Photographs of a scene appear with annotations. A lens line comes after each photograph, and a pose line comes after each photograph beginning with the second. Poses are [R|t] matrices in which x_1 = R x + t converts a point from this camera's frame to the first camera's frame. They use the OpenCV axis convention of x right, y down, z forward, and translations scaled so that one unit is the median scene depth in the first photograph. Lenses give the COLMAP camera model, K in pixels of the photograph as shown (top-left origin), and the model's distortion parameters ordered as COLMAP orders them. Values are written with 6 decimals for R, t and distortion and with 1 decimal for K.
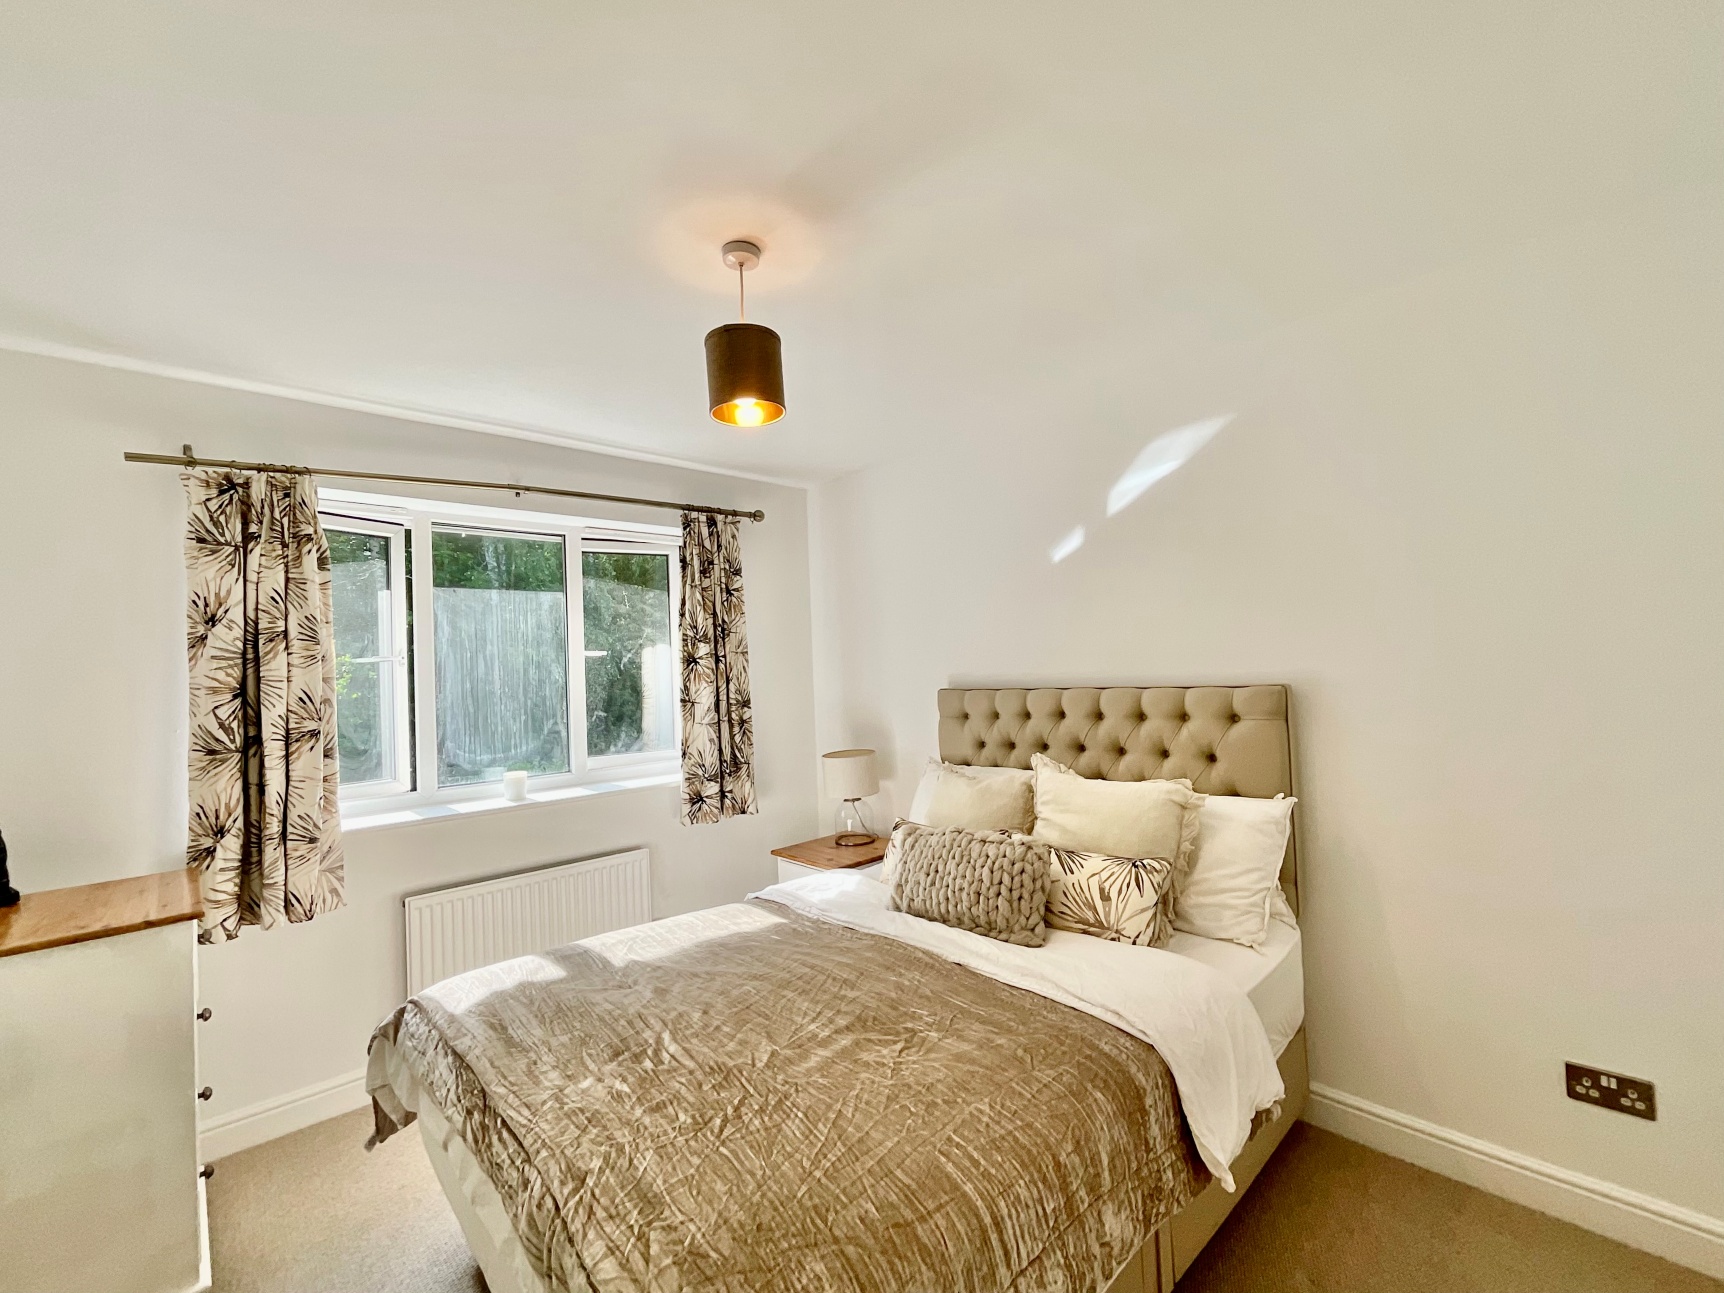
lens RADIAL K [[680.9, 0, 873.8], [0, 680.9, 643.1], [0, 0, 1]] dist [-0.000892, 0.000153]
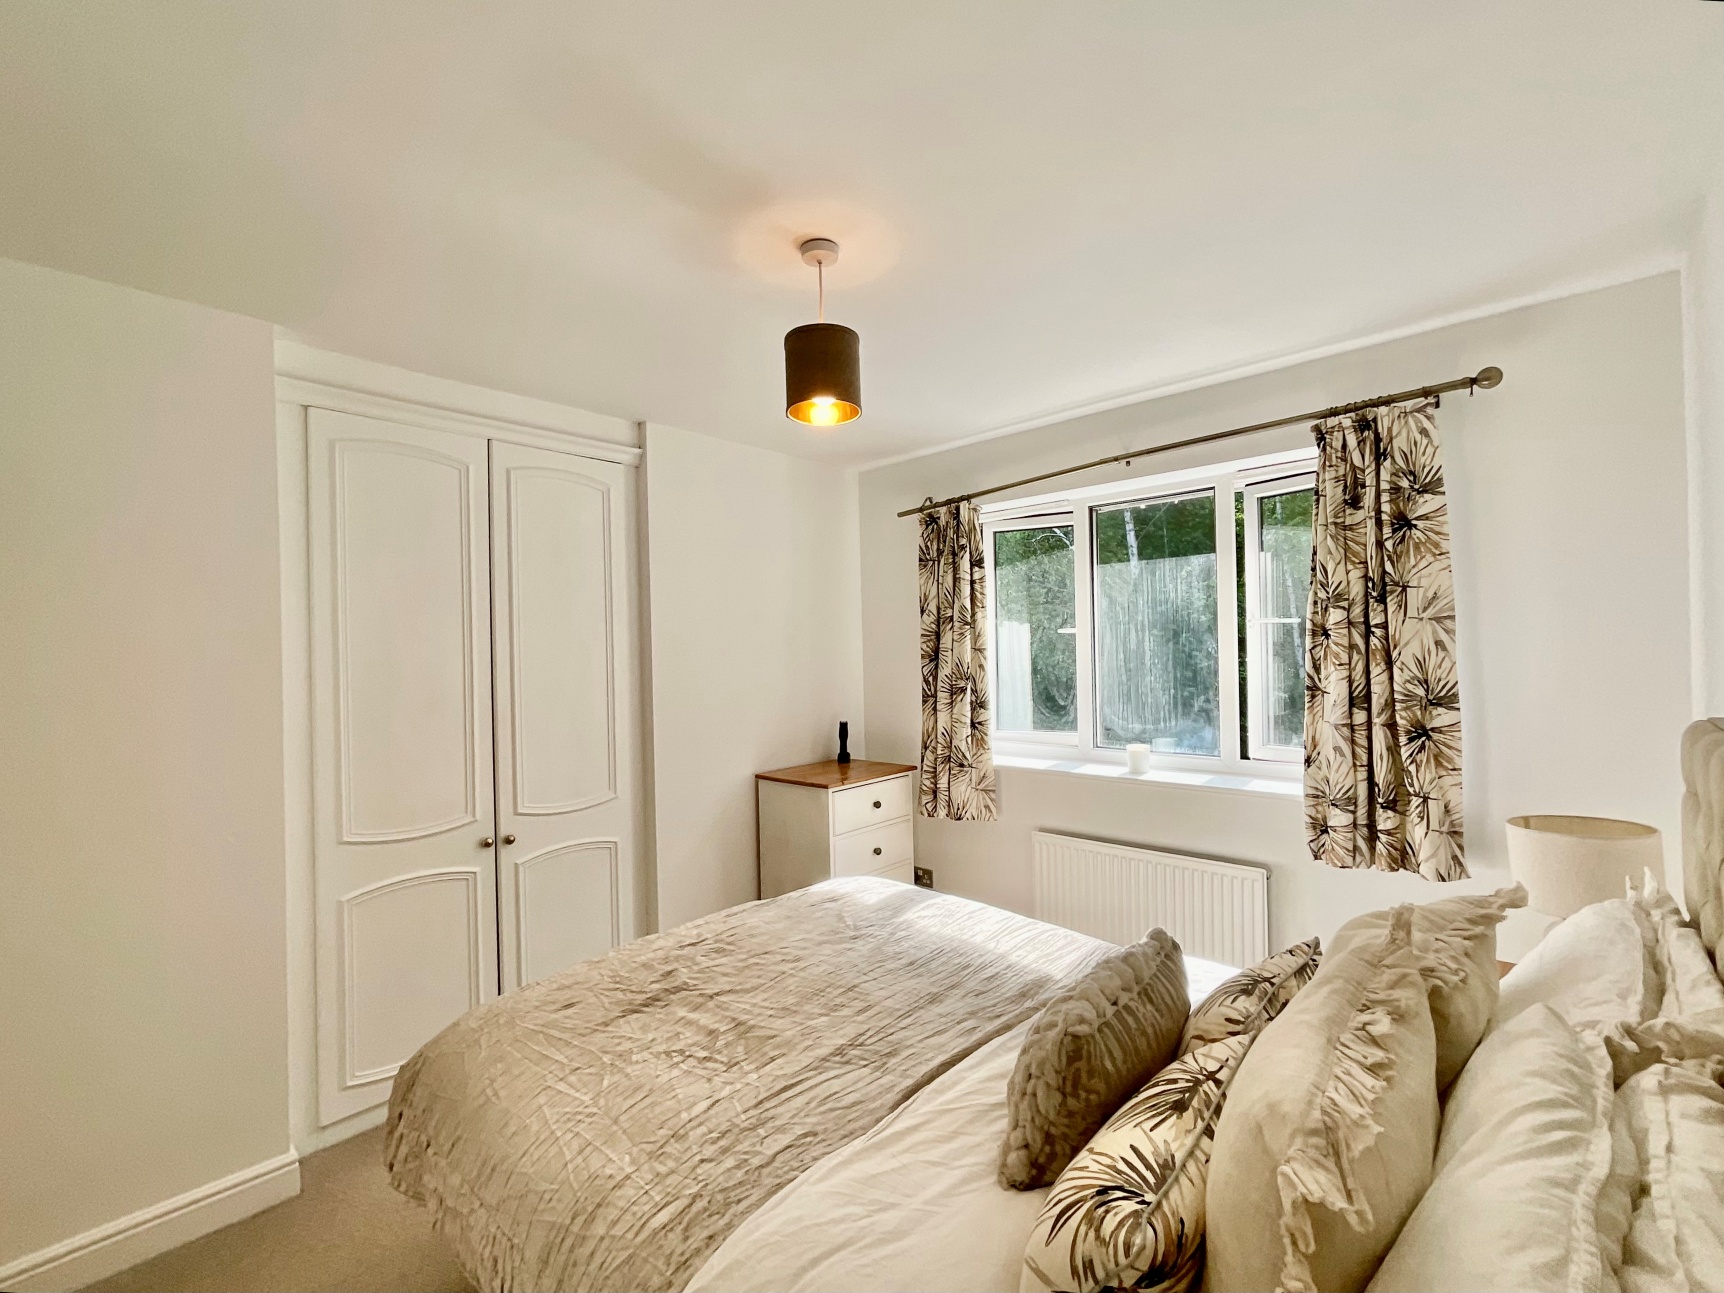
lens RADIAL K [[717.3, 0, 852.0], [0, 717.3, 647.7], [0, 0, 1]] dist [0.000092, 0.000268]
pose [[0.115221, 0.032183, -0.992818, 0.434639], [0.055149, 0.997726, 0.038742, -0.015412], [0.991808, -0.059217, 0.113185, 0.446373]]
